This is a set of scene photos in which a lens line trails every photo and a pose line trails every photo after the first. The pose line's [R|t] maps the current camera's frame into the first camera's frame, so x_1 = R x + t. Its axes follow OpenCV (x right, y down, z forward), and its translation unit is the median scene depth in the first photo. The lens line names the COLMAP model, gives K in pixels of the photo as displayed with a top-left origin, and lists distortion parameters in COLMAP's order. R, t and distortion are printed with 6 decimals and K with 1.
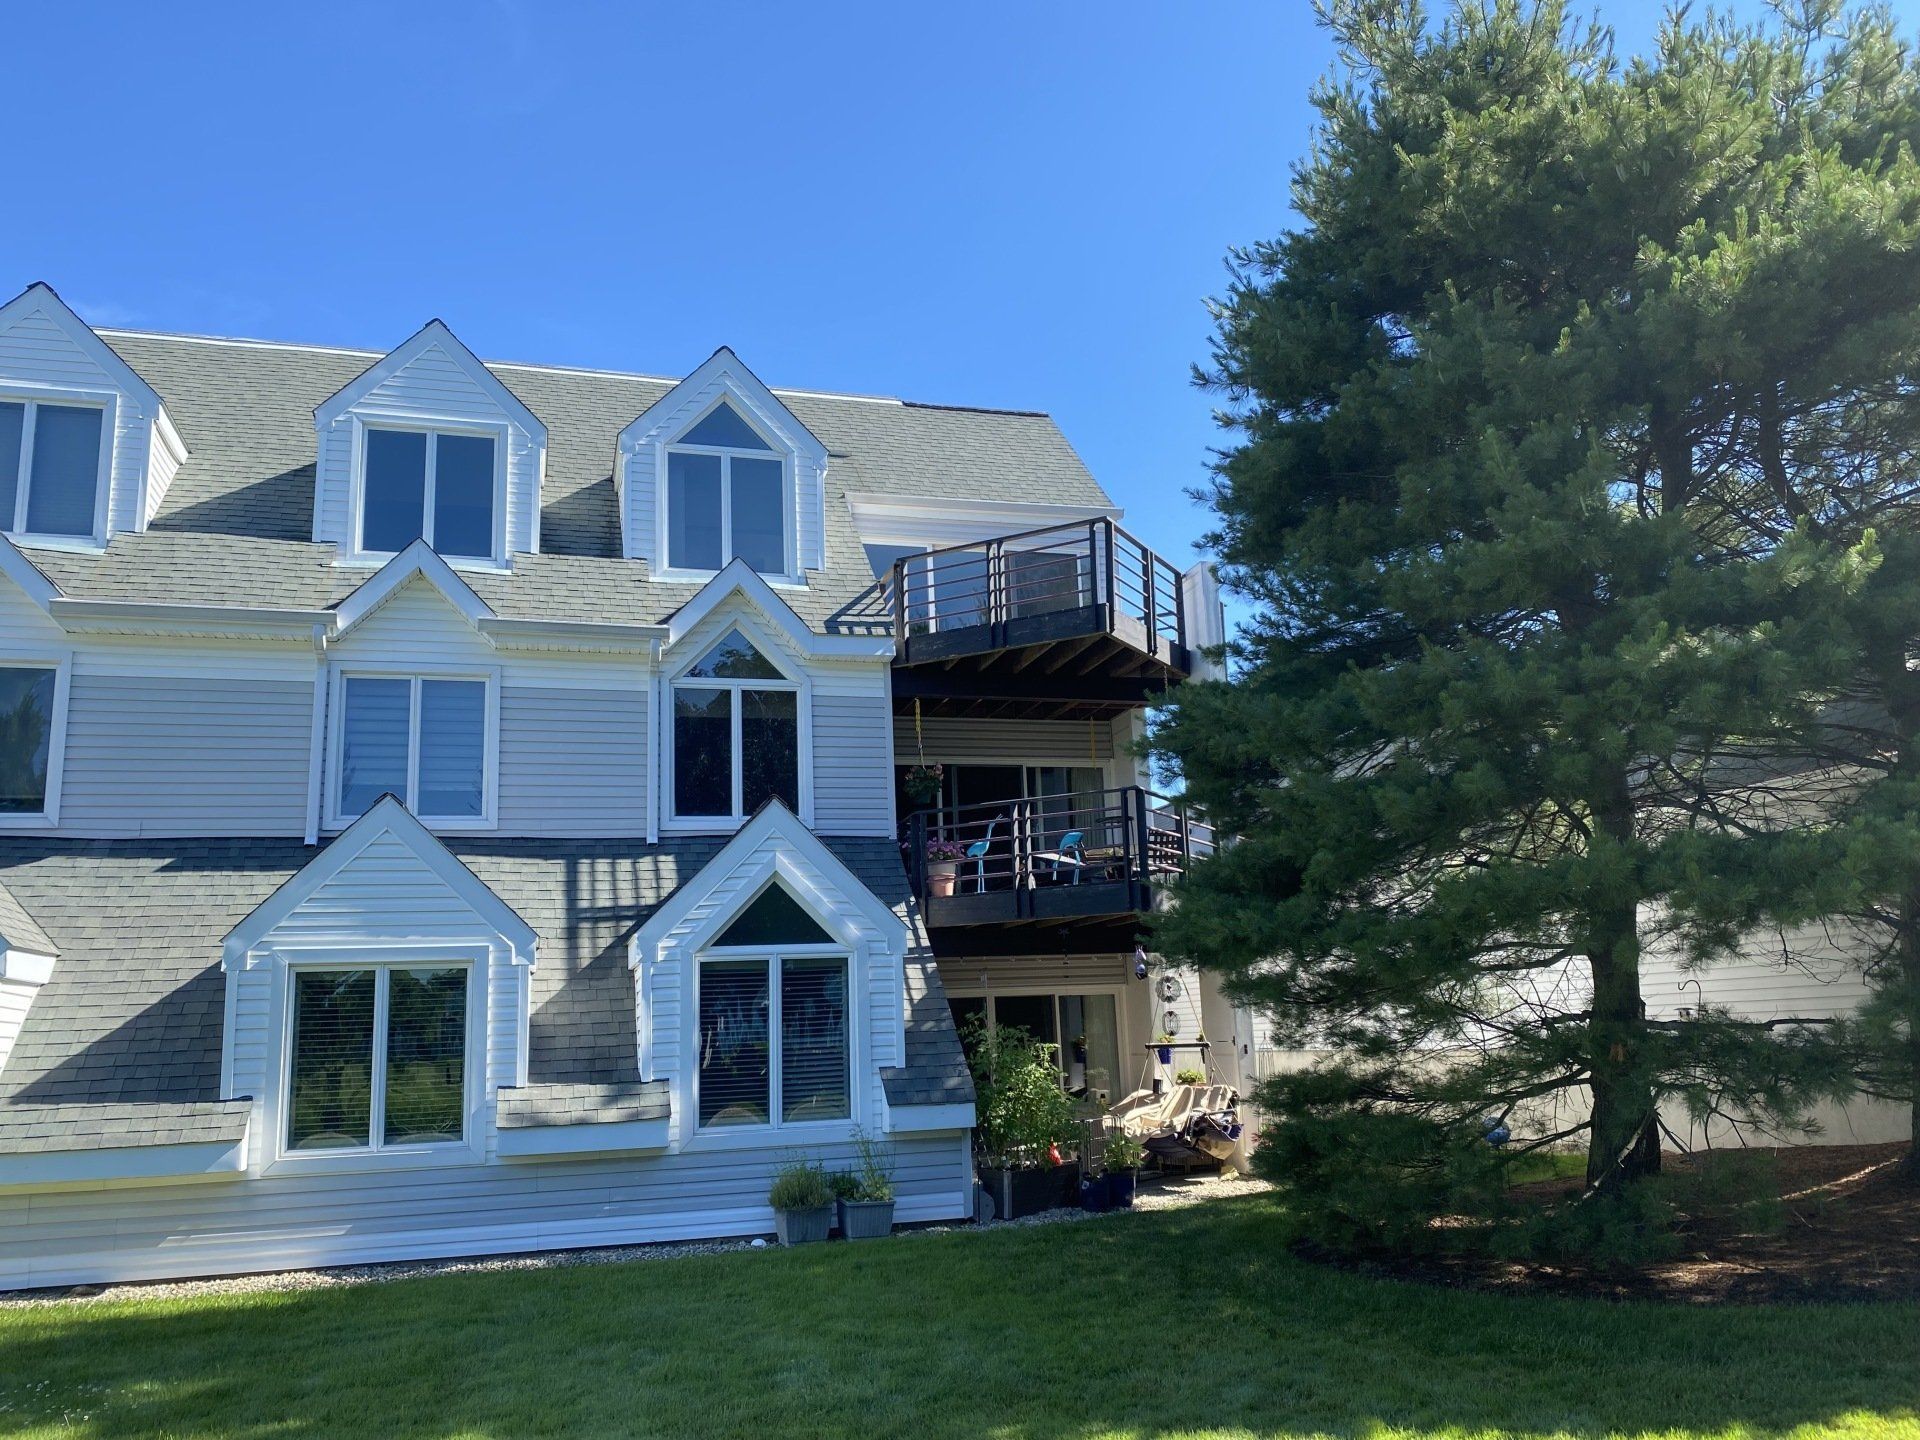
lens RADIAL K [[1450.3, 0, 961.0], [0, 1450.3, 738.7], [0, 0, 1]] dist [0.010696, -0.010278]
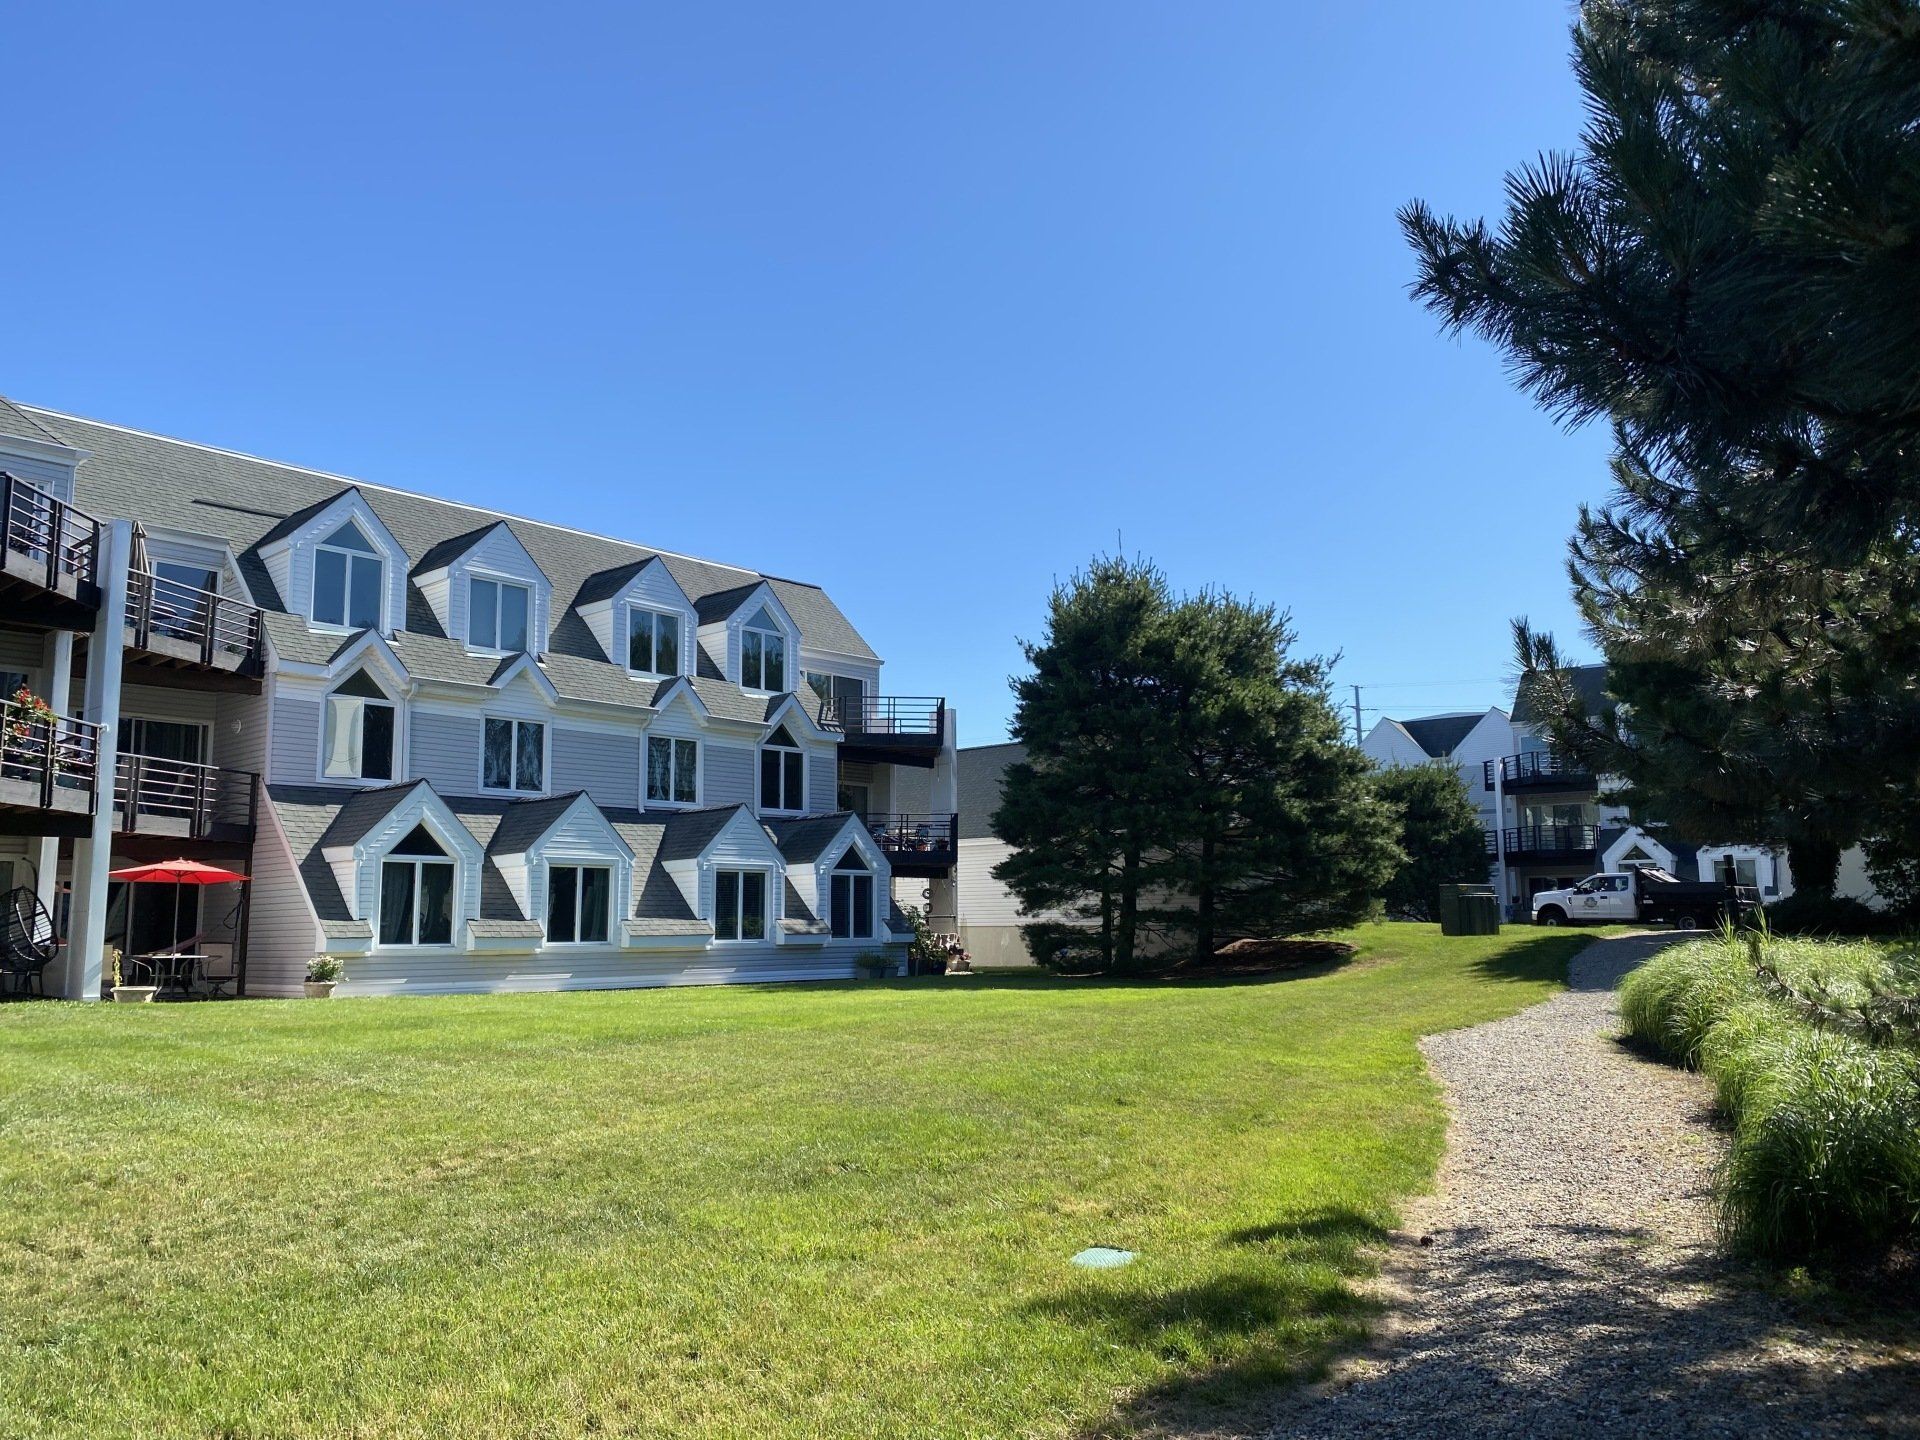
lens RADIAL K [[1450.3, 0, 948.7], [0, 1450.3, 722.3], [0, 0, 1]] dist [0.010696, -0.010278]
pose [[0.853540, 0.103133, 0.510718, -1.311049], [-0.125120, 0.992103, 0.008765, -0.156960], [-0.505781, -0.071382, 0.859704, -1.255567]]
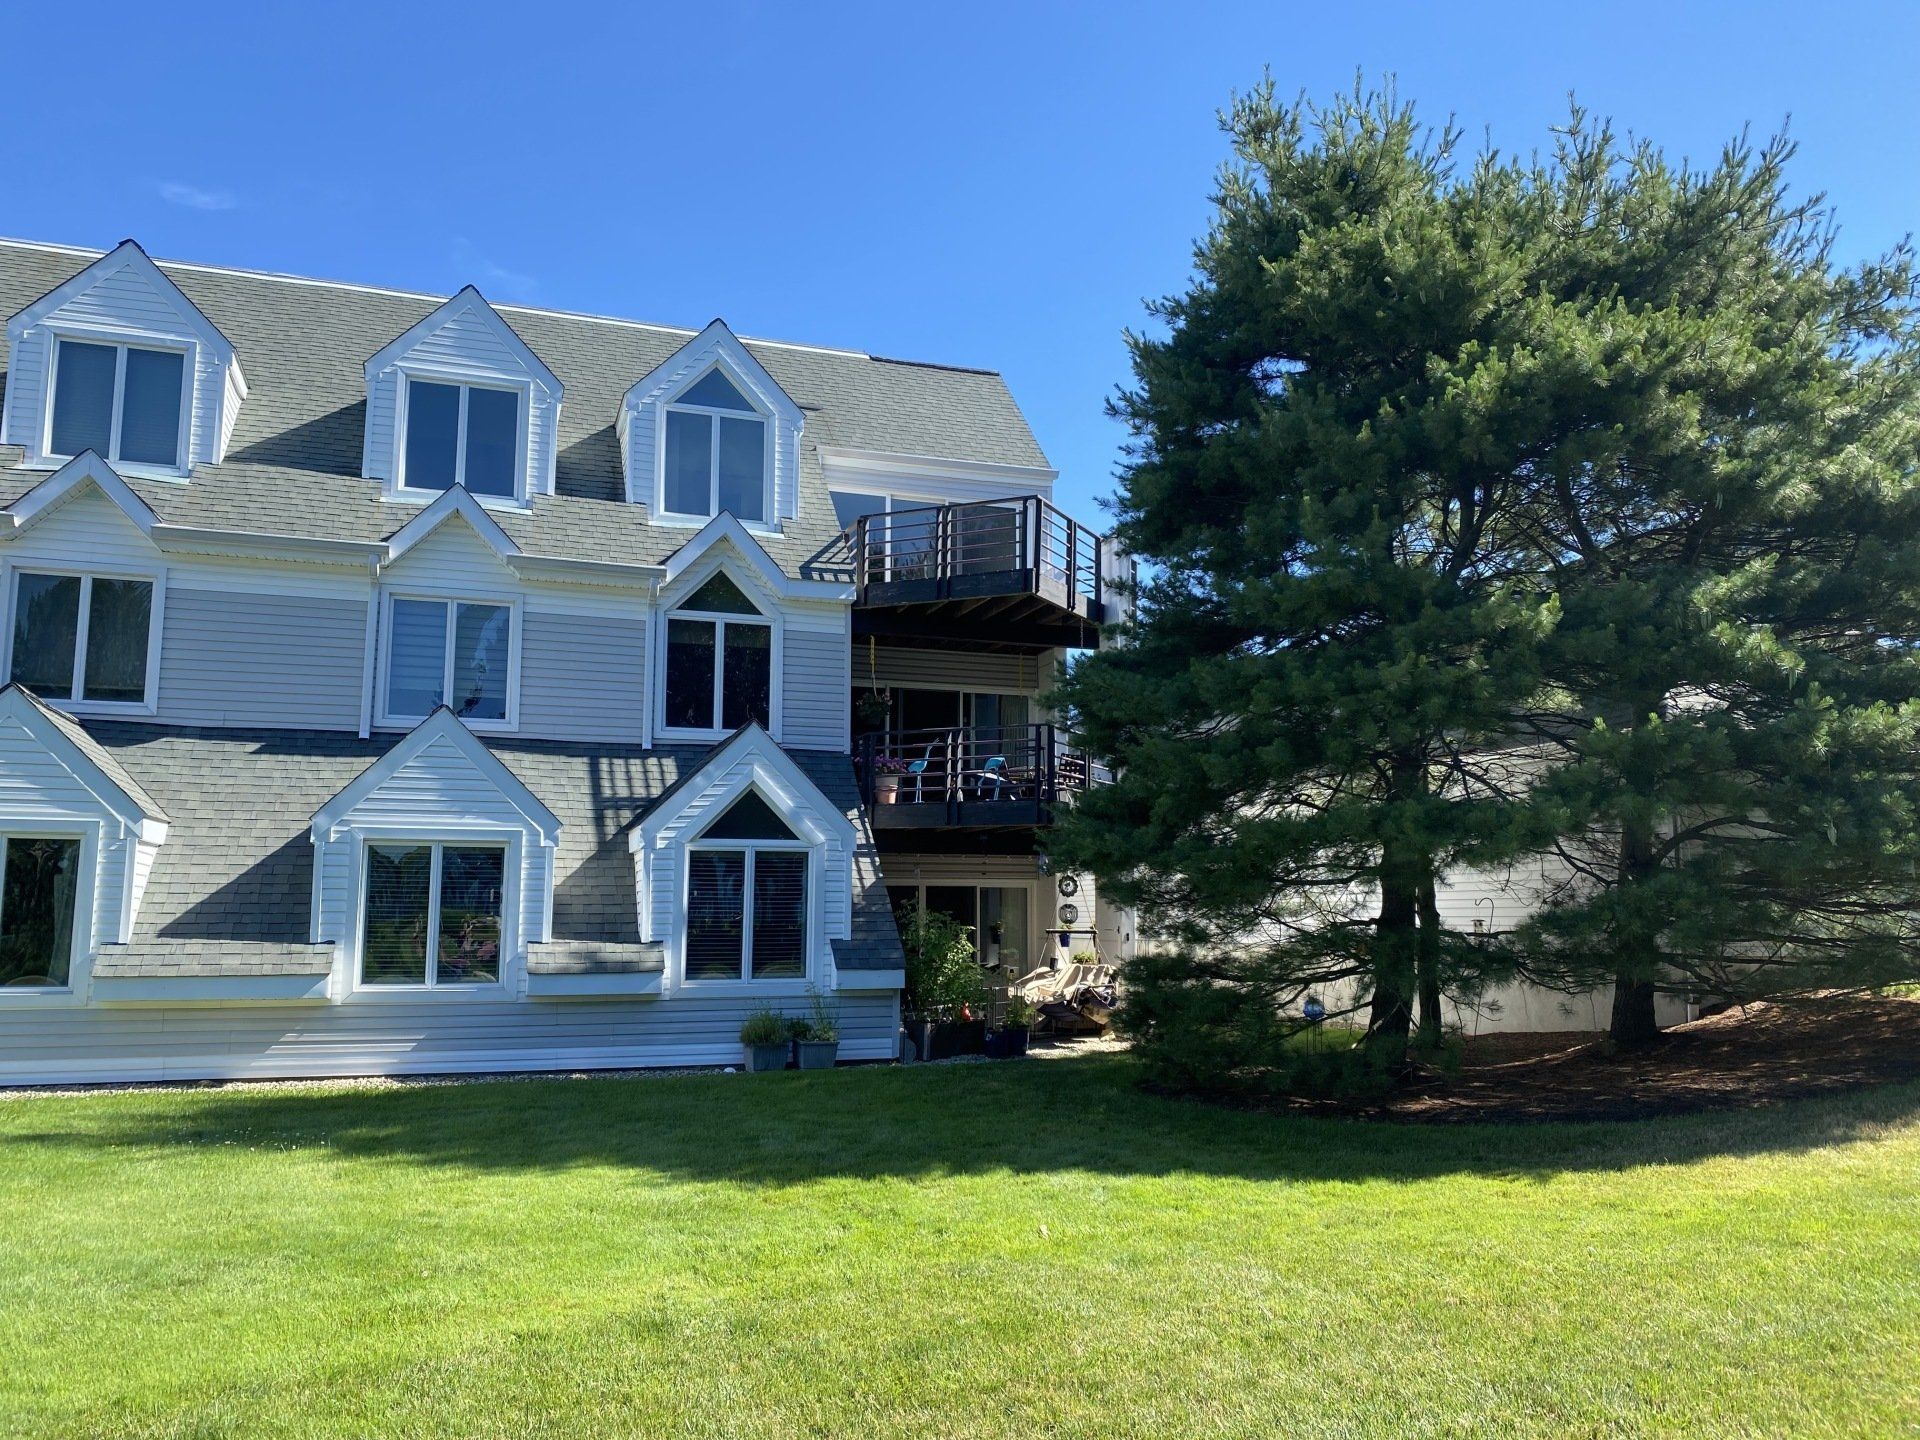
lens RADIAL K [[1450.3, 0, 967.2], [0, 1450.3, 728.0], [0, 0, 1]] dist [0.010696, -0.010278]
pose [[0.997943, 0.047240, 0.043331, -0.000795], [-0.050236, 0.996218, 0.070888, -0.050647], [-0.039819, -0.072919, 0.996543, -0.243135]]
